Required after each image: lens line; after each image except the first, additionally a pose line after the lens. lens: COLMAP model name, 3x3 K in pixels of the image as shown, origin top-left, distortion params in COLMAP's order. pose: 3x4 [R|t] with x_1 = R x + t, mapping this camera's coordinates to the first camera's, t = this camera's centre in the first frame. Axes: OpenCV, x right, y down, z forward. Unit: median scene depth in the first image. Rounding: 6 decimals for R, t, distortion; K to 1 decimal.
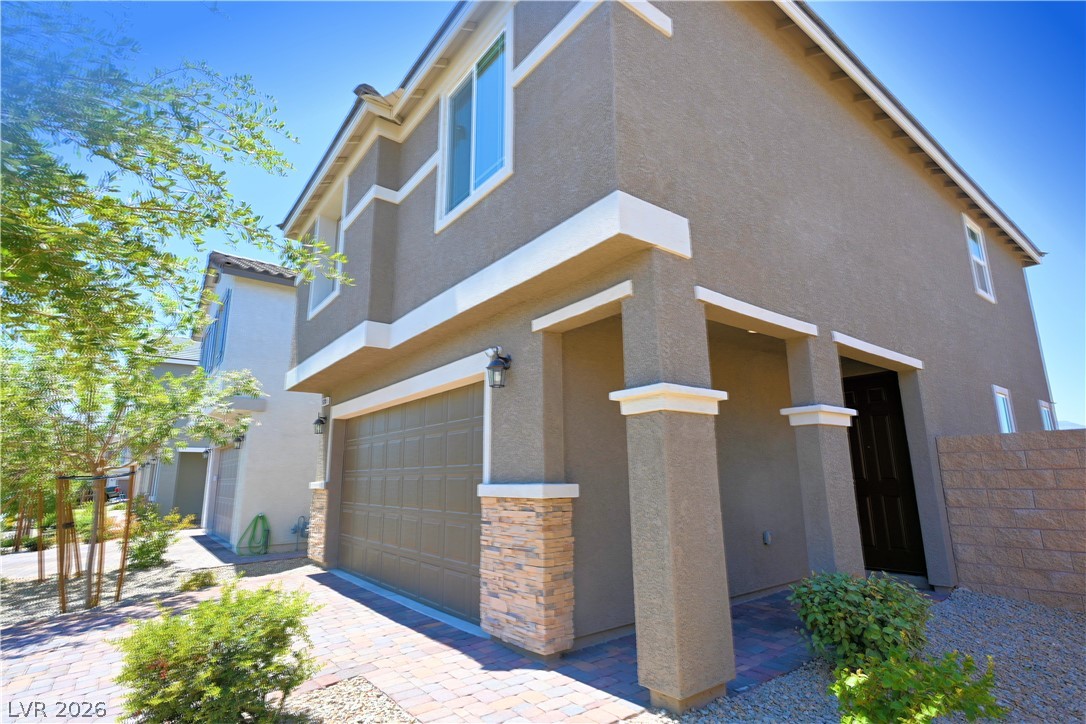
lens RADIAL K [[532.1, 0, 543.6], [0, 532.1, 362.4], [0, 0, 1]] dist [-0.004046, 0.001356]
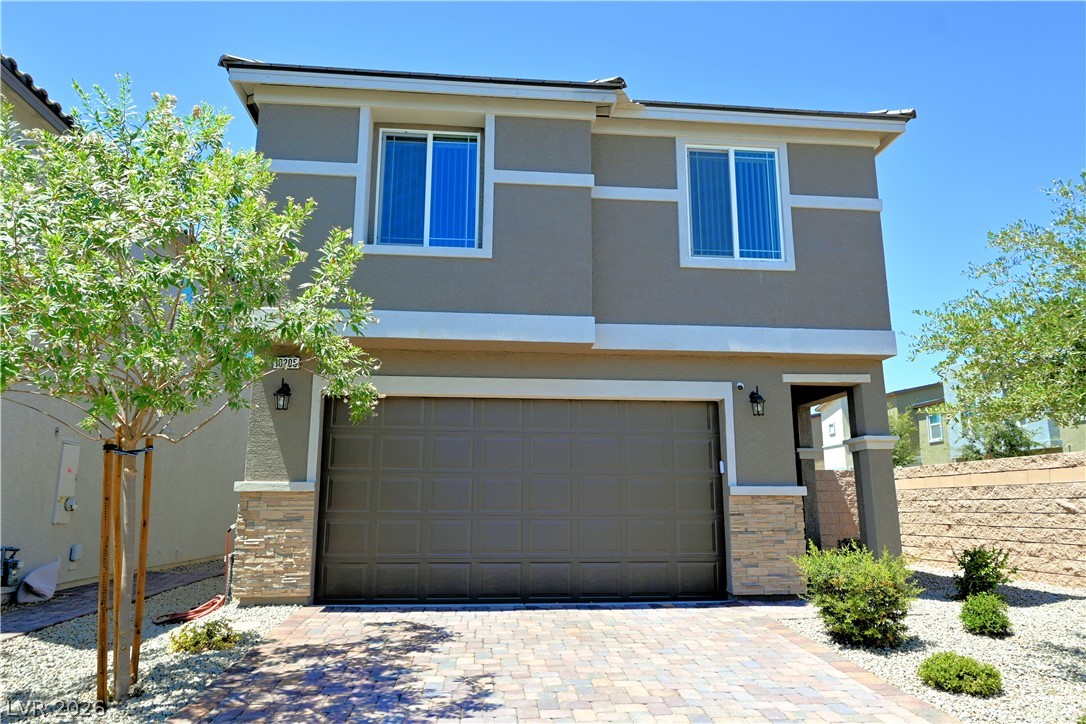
lens RADIAL K [[756.3, 0, 545.0], [0, 756.3, 363.0], [0, 0, 1]] dist [-0.008642, -0.001019]
pose [[0.526706, 0.180950, 0.830565, -2.115029], [-0.184745, 0.978093, -0.095935, 0.212686], [-0.829729, -0.102913, 0.548597, 0.428435]]
